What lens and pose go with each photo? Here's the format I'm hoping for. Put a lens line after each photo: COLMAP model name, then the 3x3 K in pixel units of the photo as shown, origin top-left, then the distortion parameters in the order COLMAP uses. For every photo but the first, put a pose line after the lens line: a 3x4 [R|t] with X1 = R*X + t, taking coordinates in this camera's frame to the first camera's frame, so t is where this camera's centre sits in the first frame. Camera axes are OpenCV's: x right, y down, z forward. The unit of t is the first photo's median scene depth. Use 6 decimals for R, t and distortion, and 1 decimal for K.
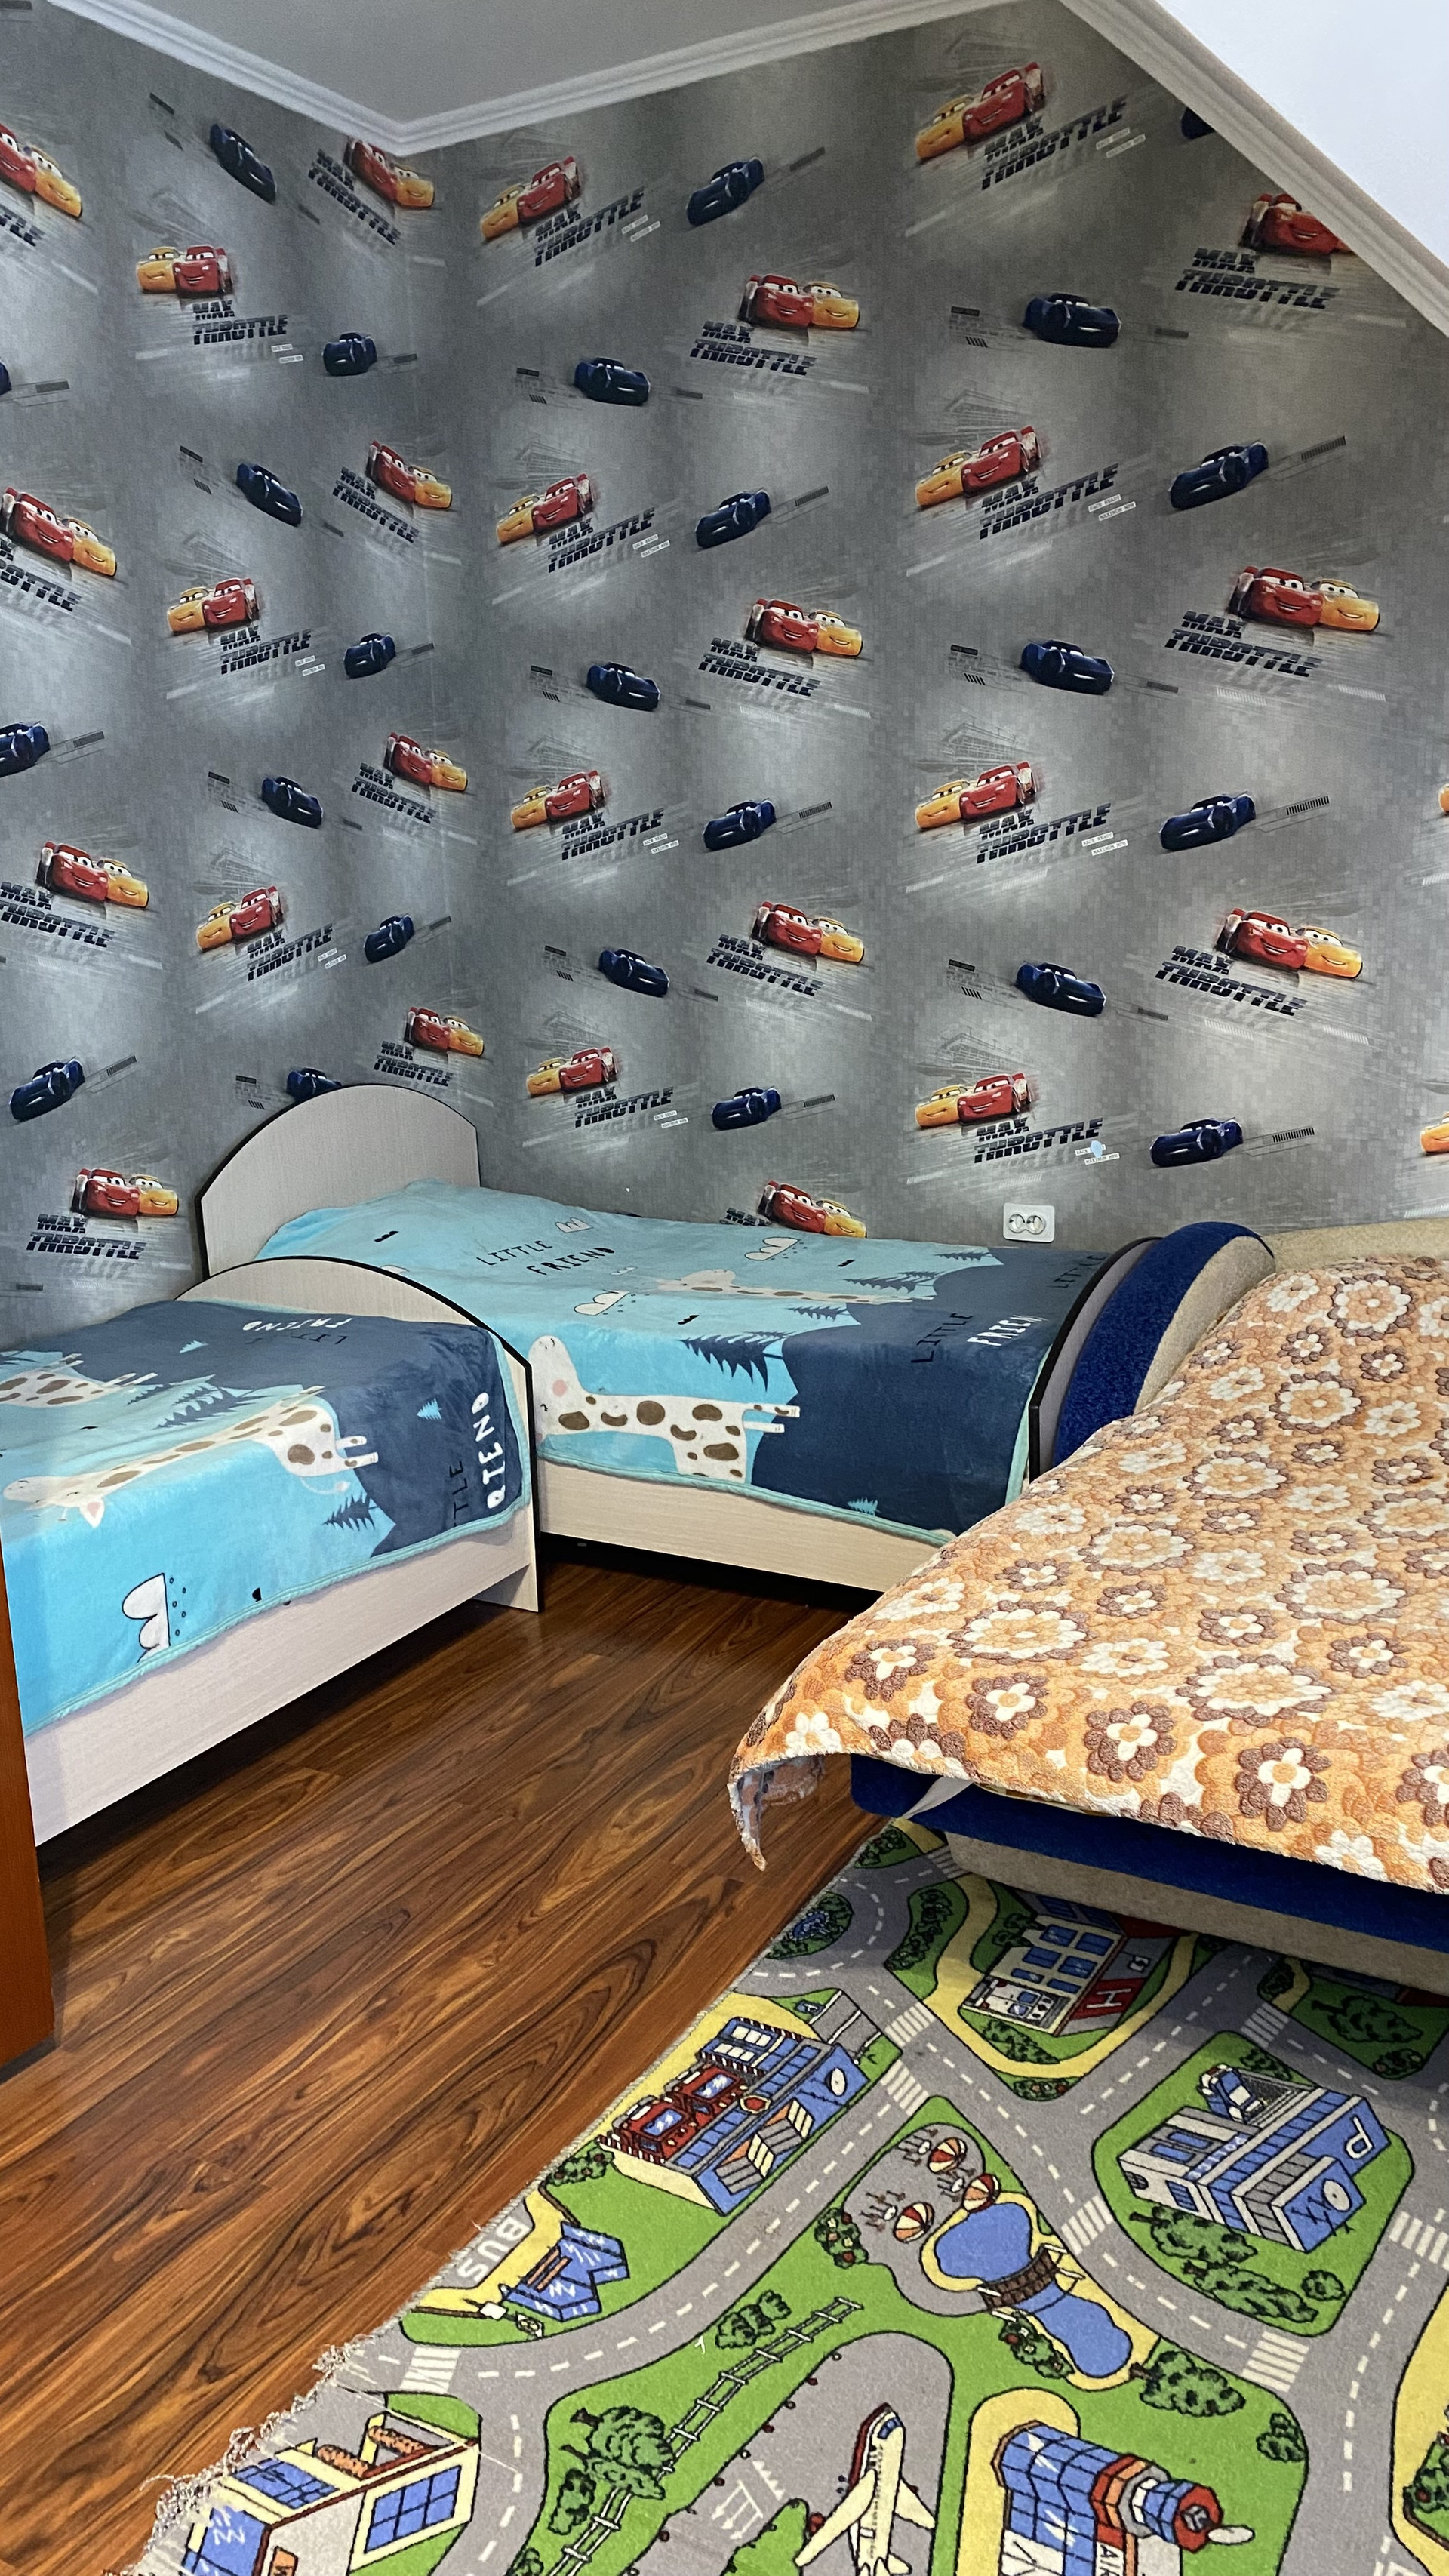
lens RADIAL K [[2002.2, 0, 727.4], [0, 2002.2, 1288.5], [0, 0, 1]] dist [0.009600, 0.007360]
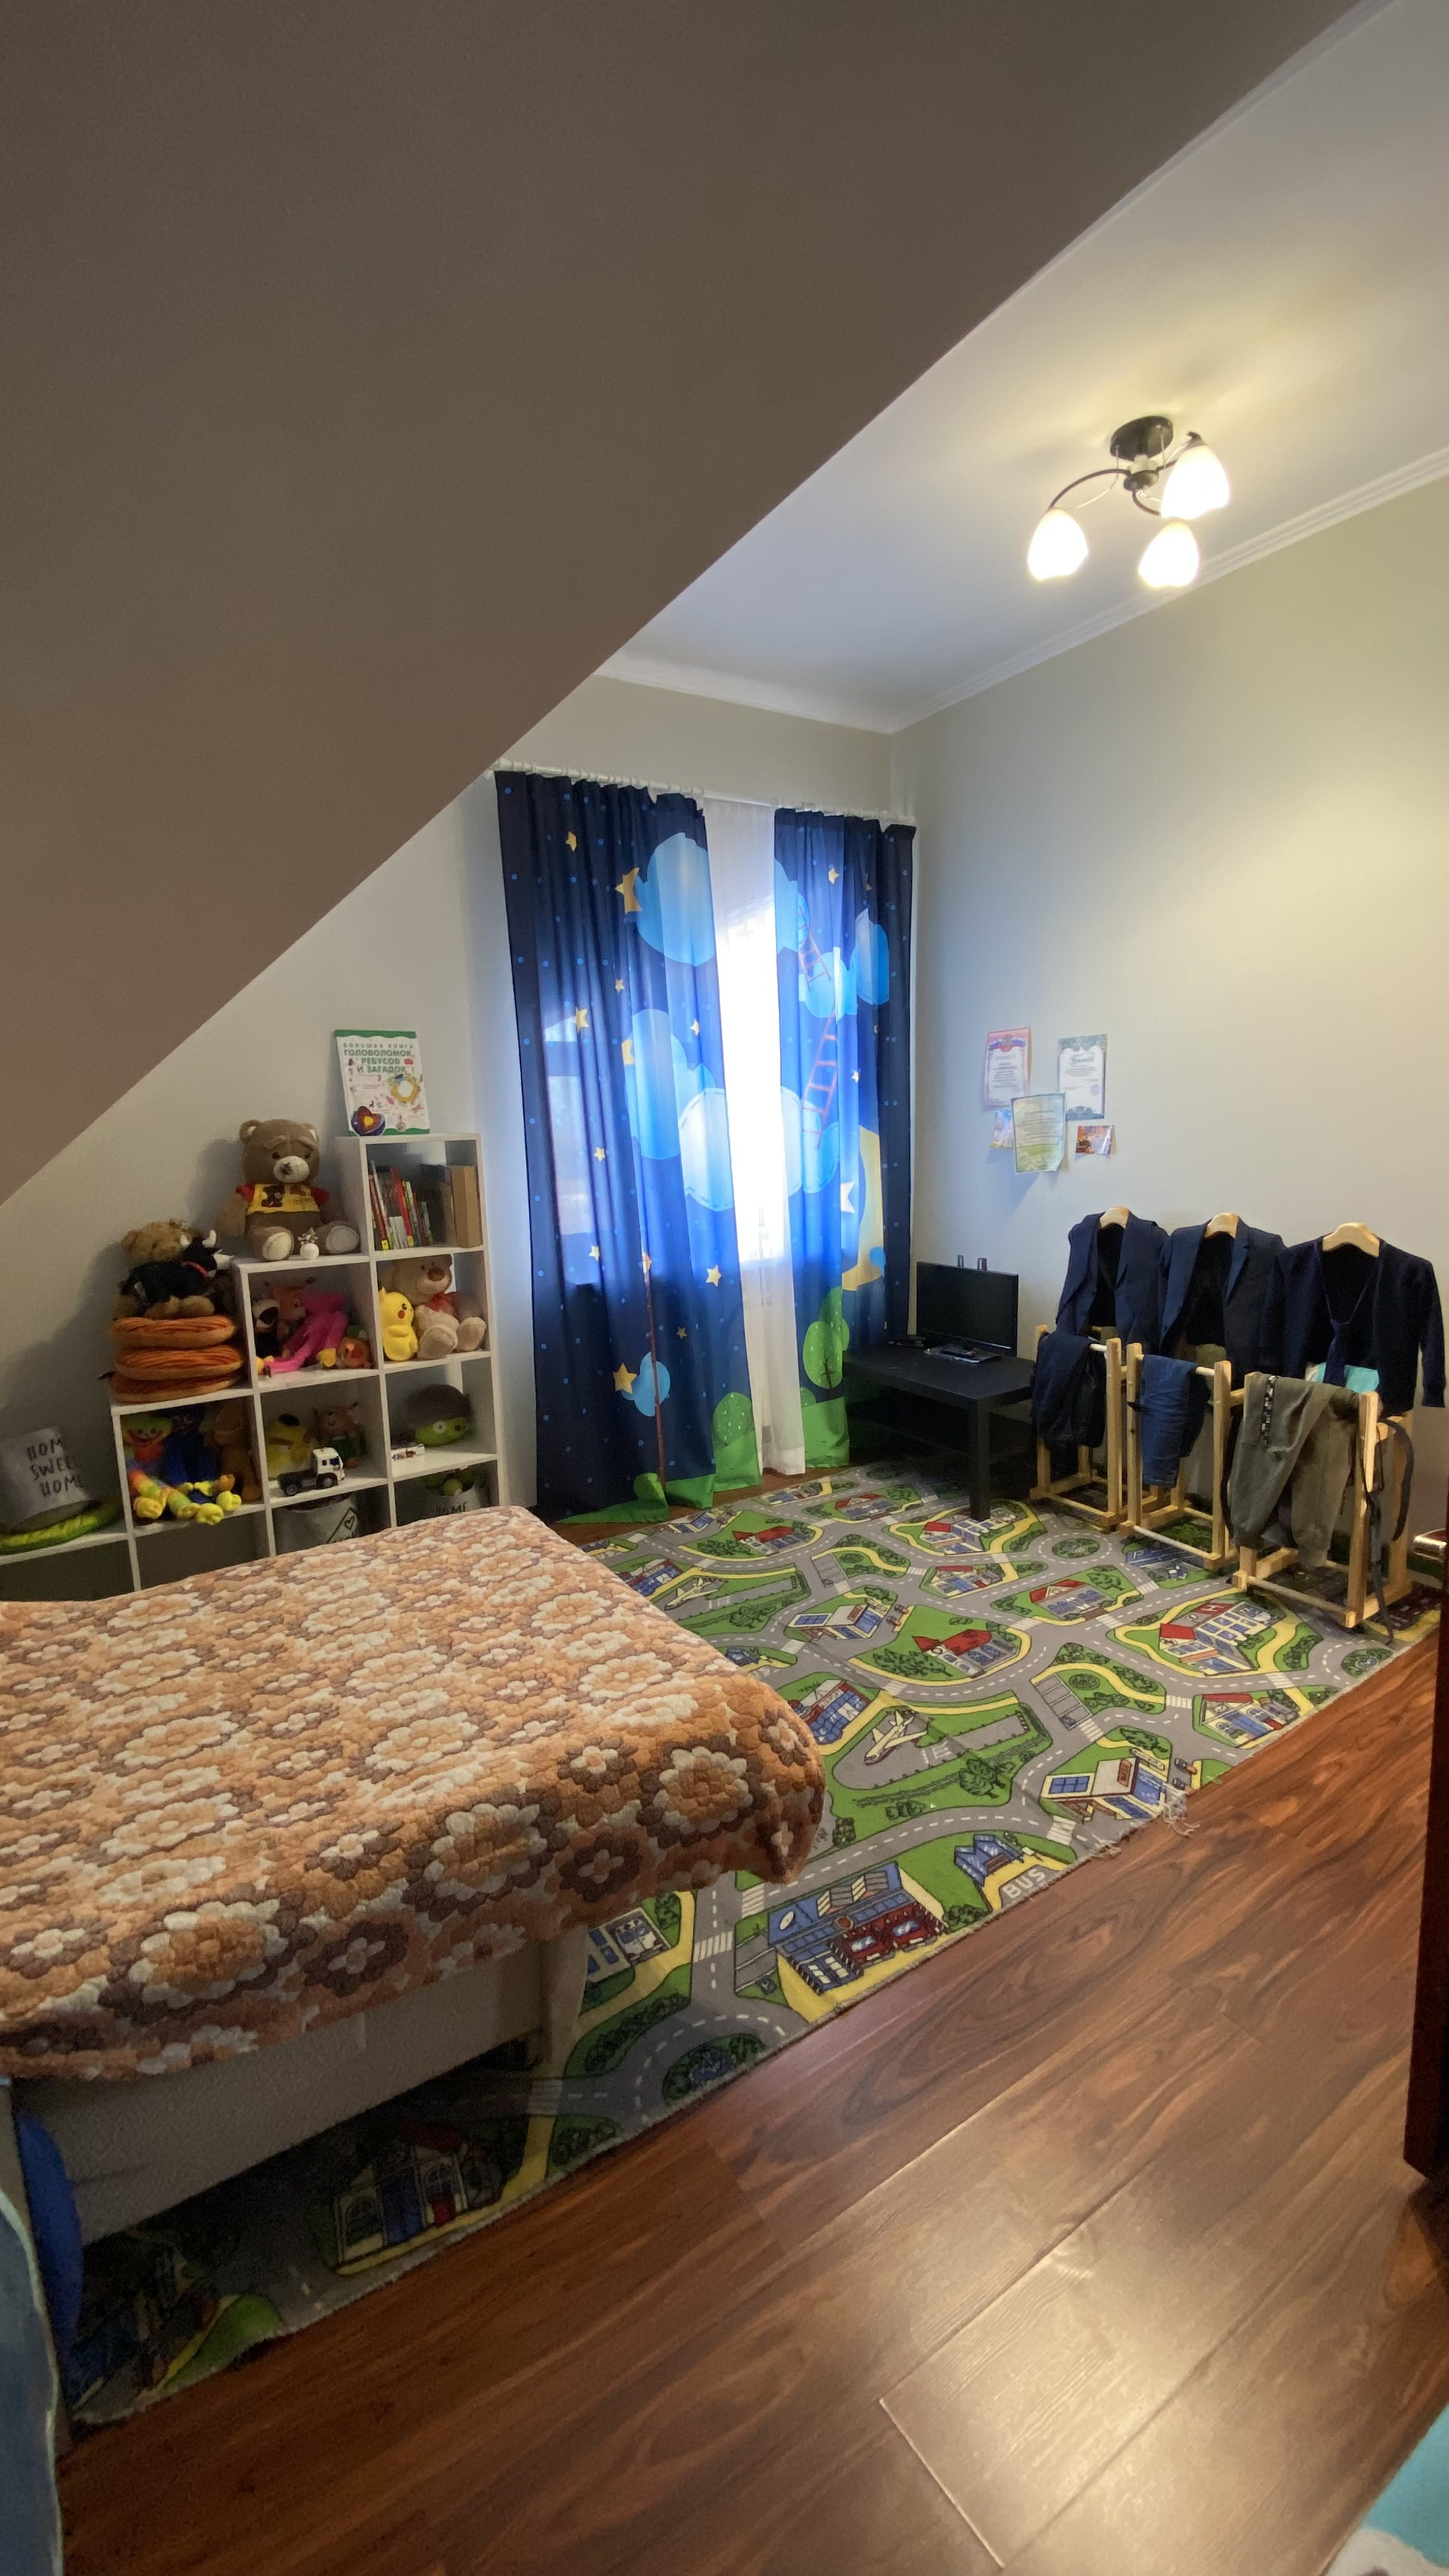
lens RADIAL K [[1059.4, 0, 727.6], [0, 1059.4, 1293.5], [0, 0, 1]] dist [0.001989, 0.000000]
pose [[-0.892632, -0.001203, 0.450785, -0.285311], [0.169338, 0.925863, 0.337790, -0.354896], [-0.417771, 0.377857, -0.826251, 1.572835]]
